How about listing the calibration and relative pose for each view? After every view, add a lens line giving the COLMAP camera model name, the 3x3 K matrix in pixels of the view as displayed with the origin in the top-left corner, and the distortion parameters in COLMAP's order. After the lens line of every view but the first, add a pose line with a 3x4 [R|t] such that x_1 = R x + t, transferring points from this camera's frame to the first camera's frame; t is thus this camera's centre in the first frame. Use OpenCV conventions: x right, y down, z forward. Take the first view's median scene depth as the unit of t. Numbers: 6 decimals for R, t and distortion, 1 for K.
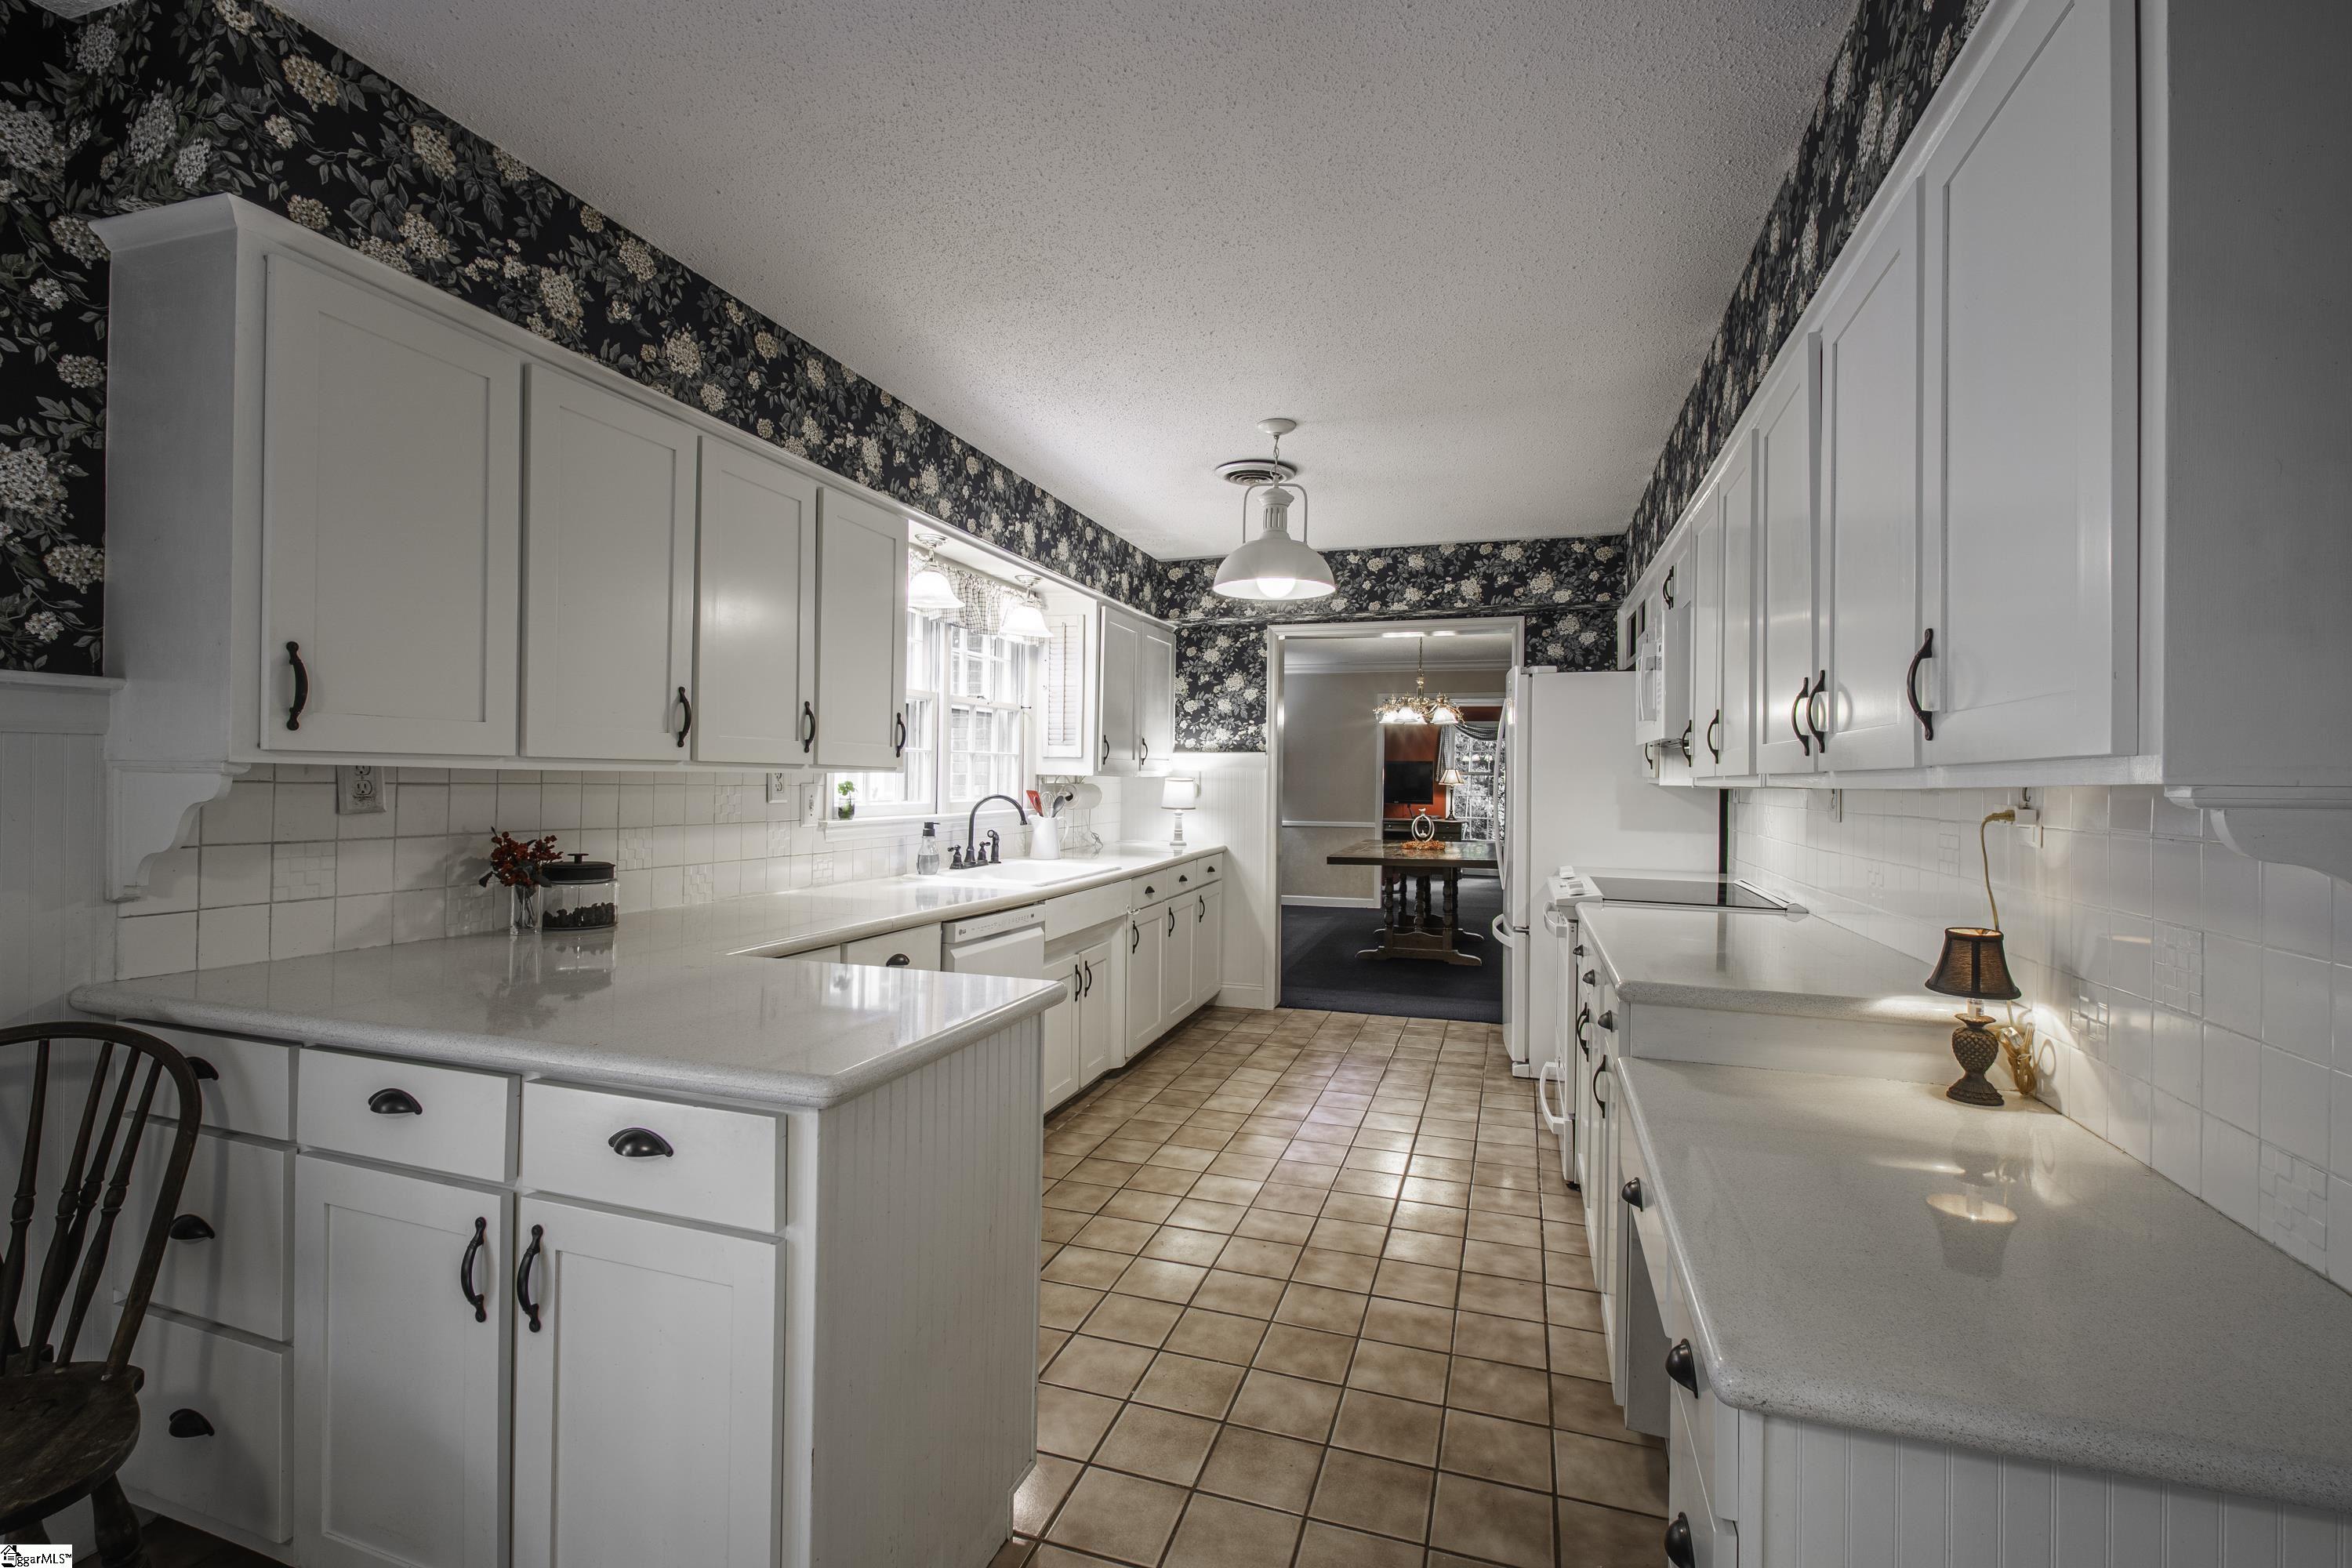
lens RADIAL K [[1042.6, 0, 1178.1], [0, 1042.6, 777.3], [0, 0, 1]] dist [-0.002191, -0.001934]
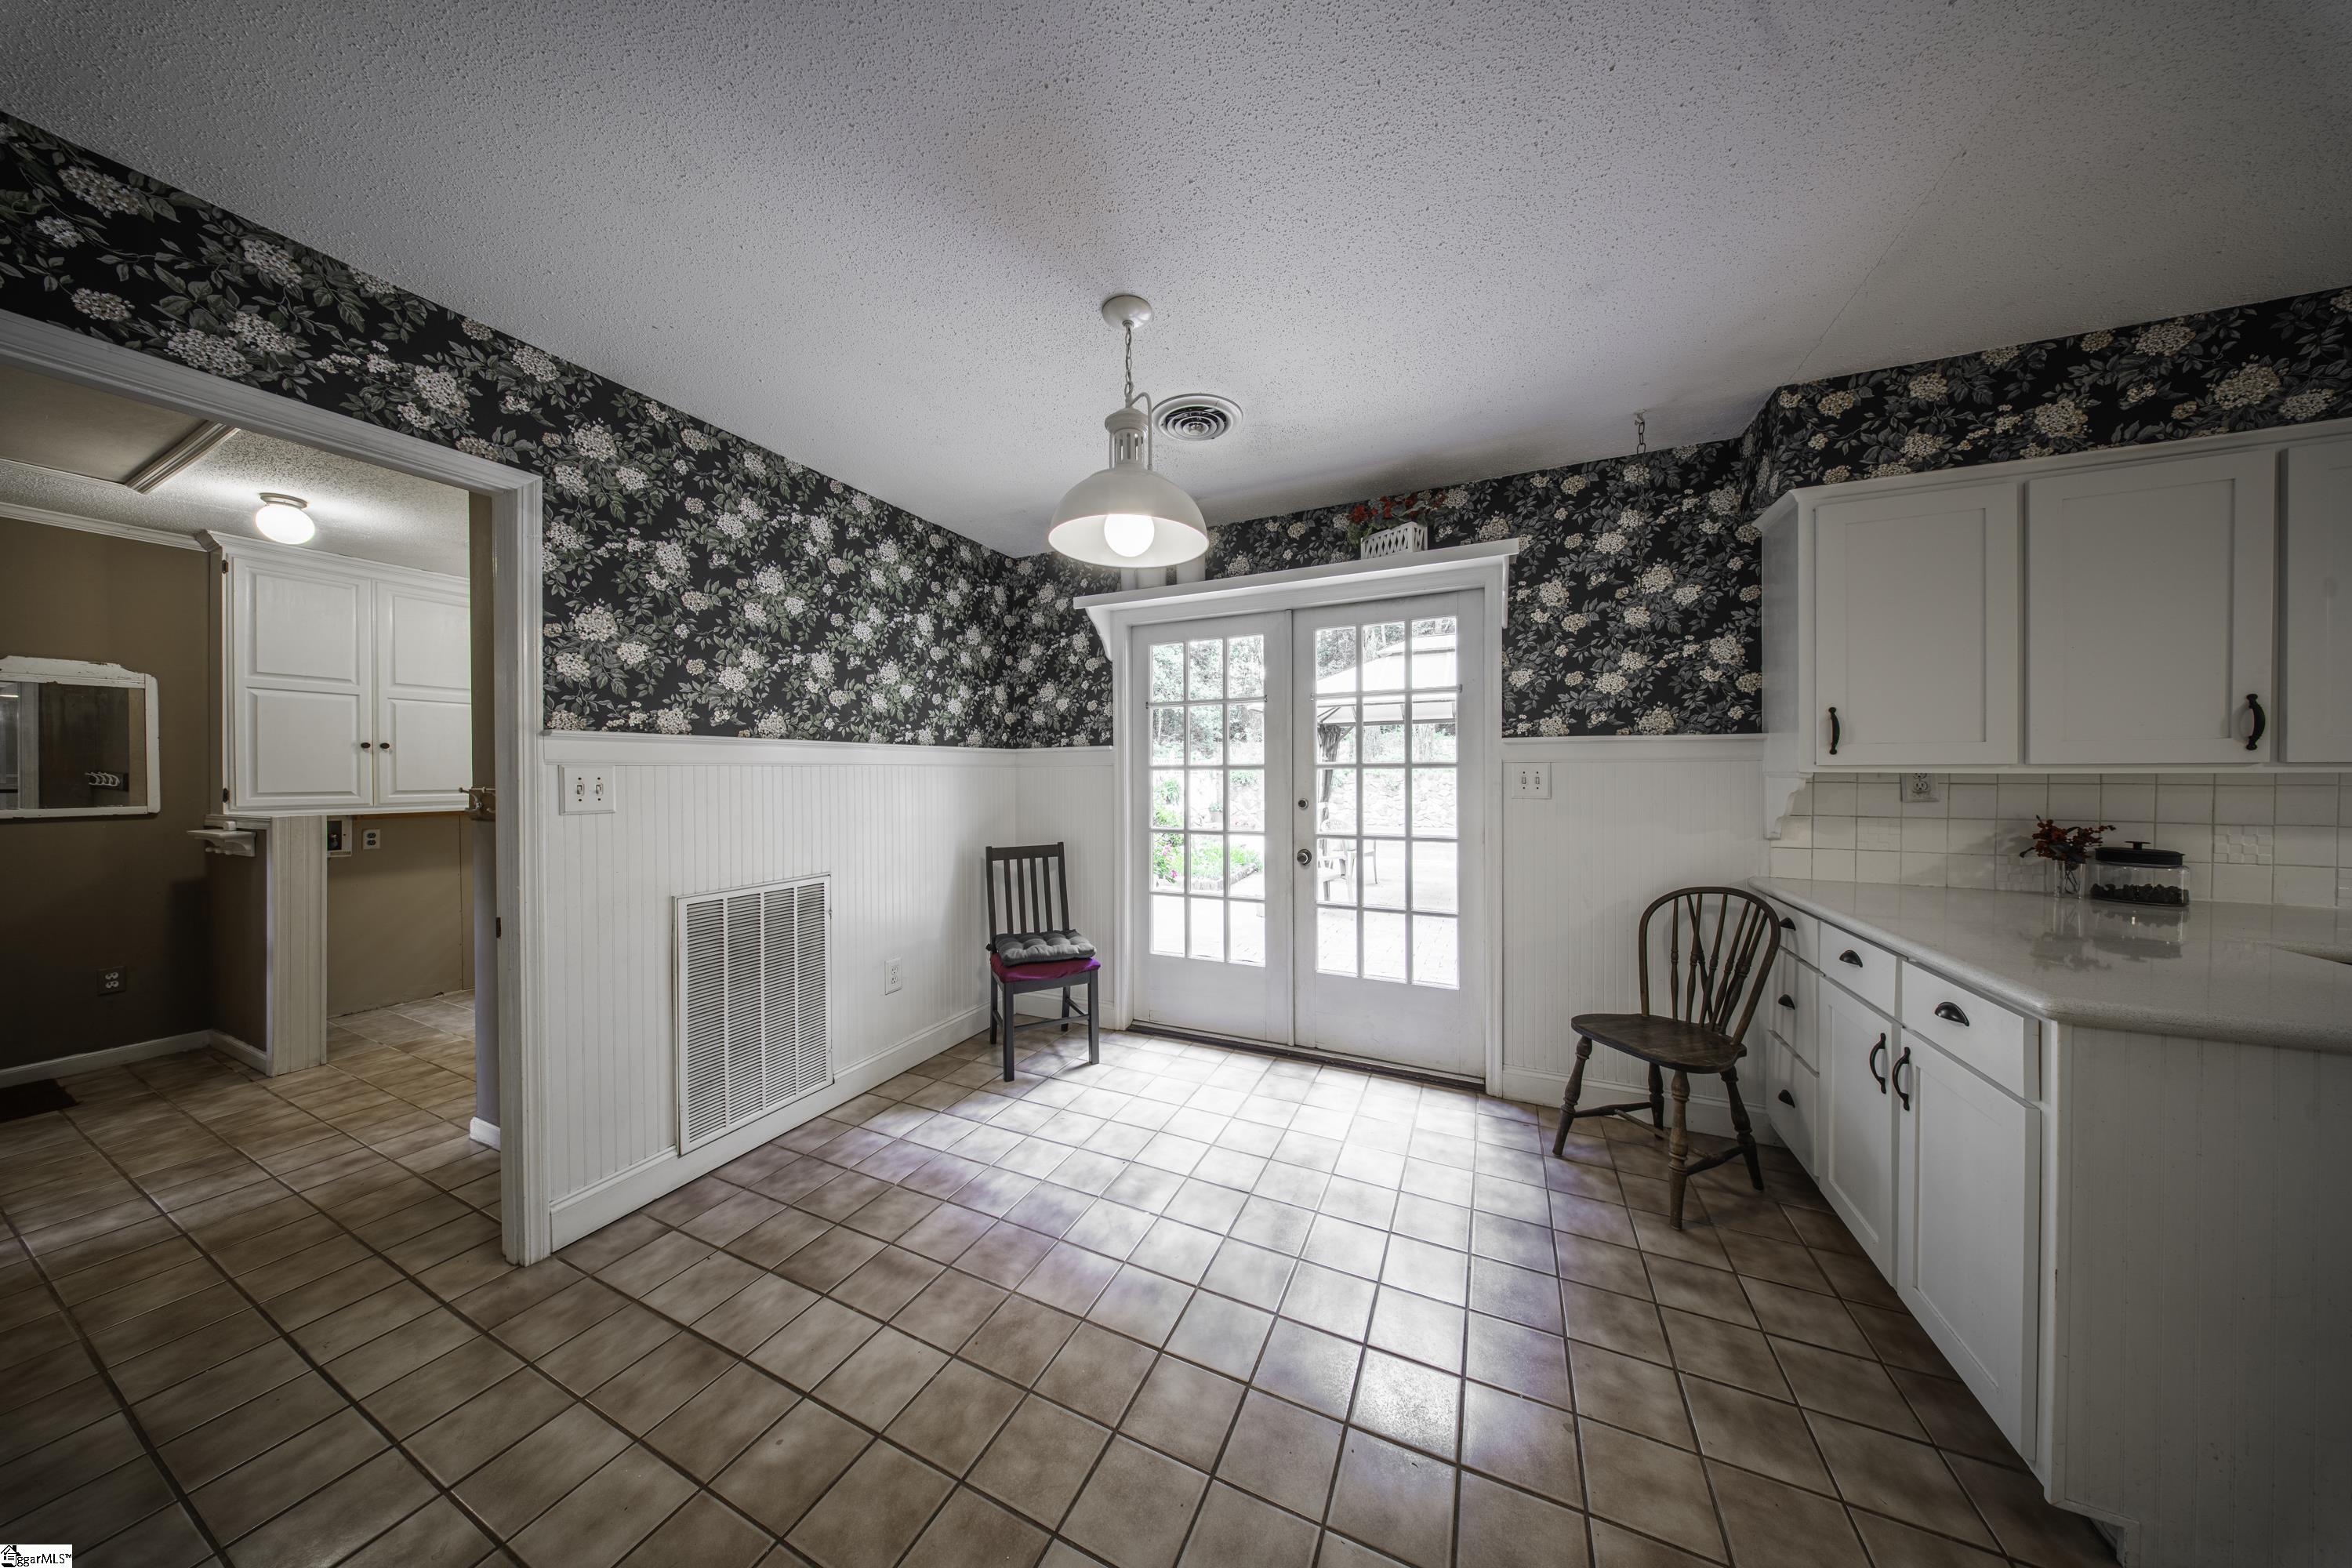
lens RADIAL K [[691.4, 0, 1170.2], [0, 691.4, 778.7], [0, 0, 1]] dist [0.002235, -0.001494]
pose [[-0.123665, -0.007086, -0.992299, 0.383364], [0.003168, 0.999967, -0.007535, 0.002697], [0.992319, -0.004075, -0.123638, -0.021148]]
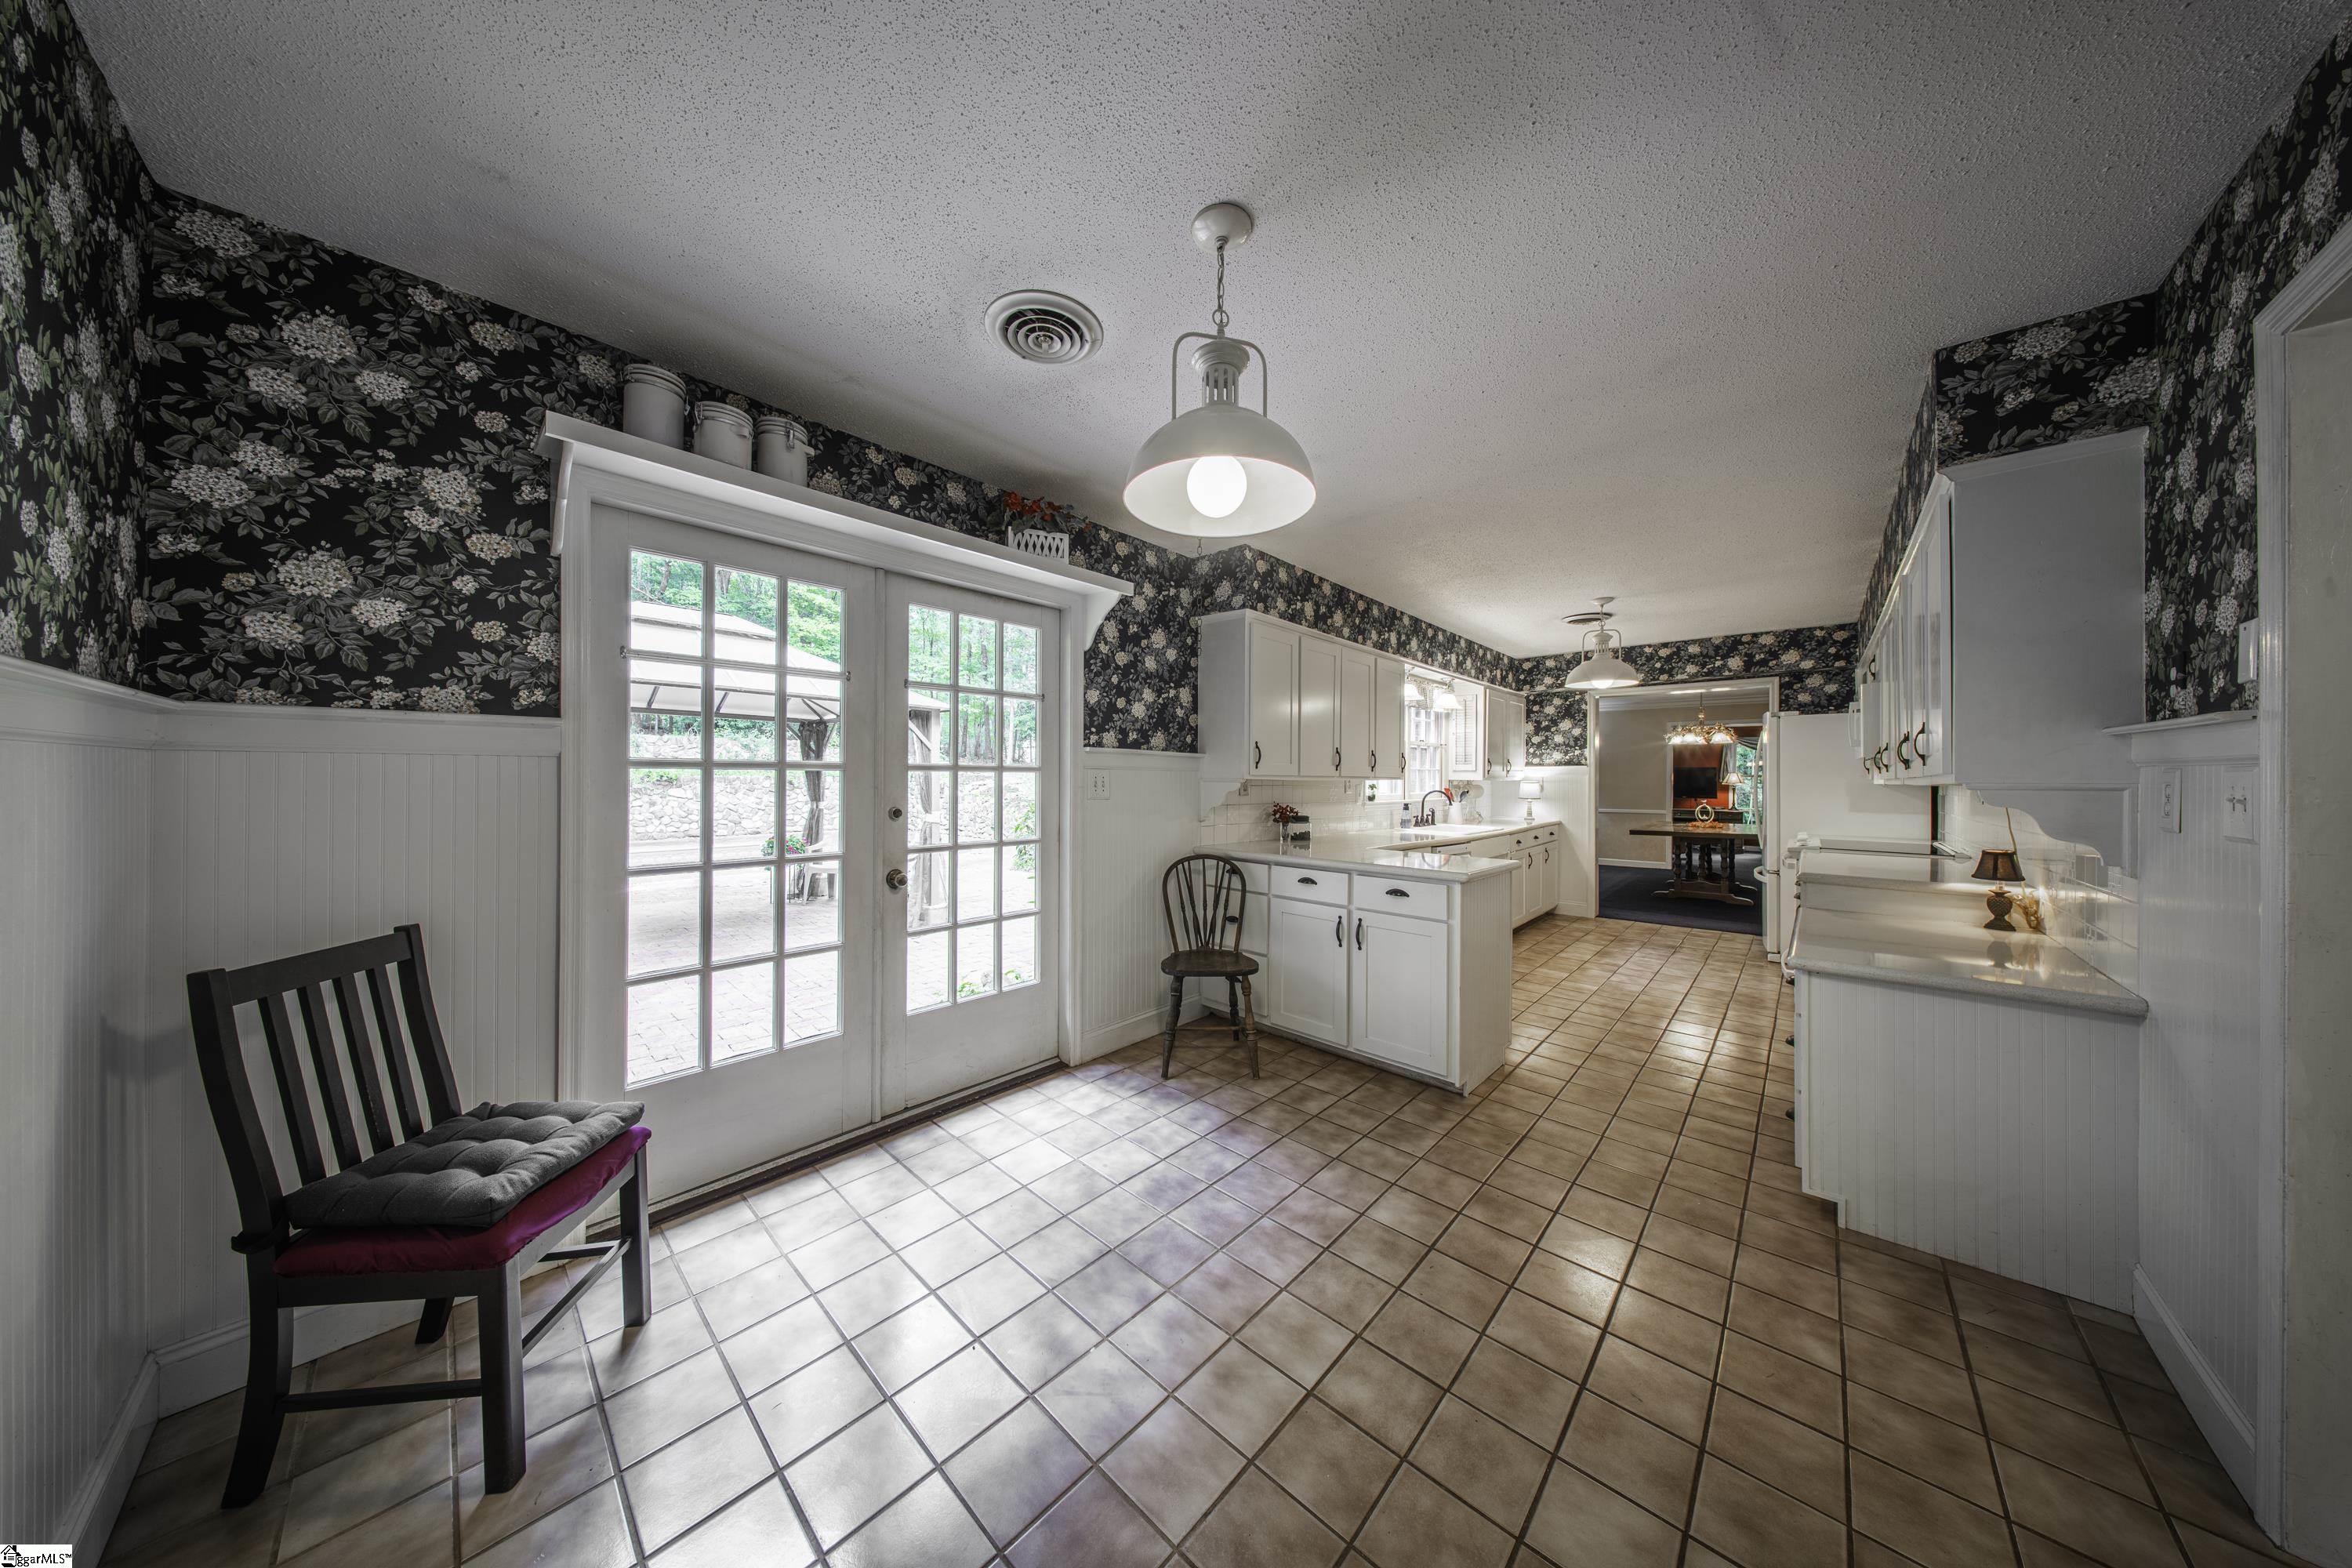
lens RADIAL K [[691.4, 0, 1172.8], [0, 691.4, 776.2], [0, 0, 1]] dist [0.002235, -0.001494]
pose [[0.907595, -0.009522, -0.419738, -0.138282], [0.006523, 0.999942, -0.008579, -0.004287], [0.419795, 0.005048, 0.907605, -0.755246]]
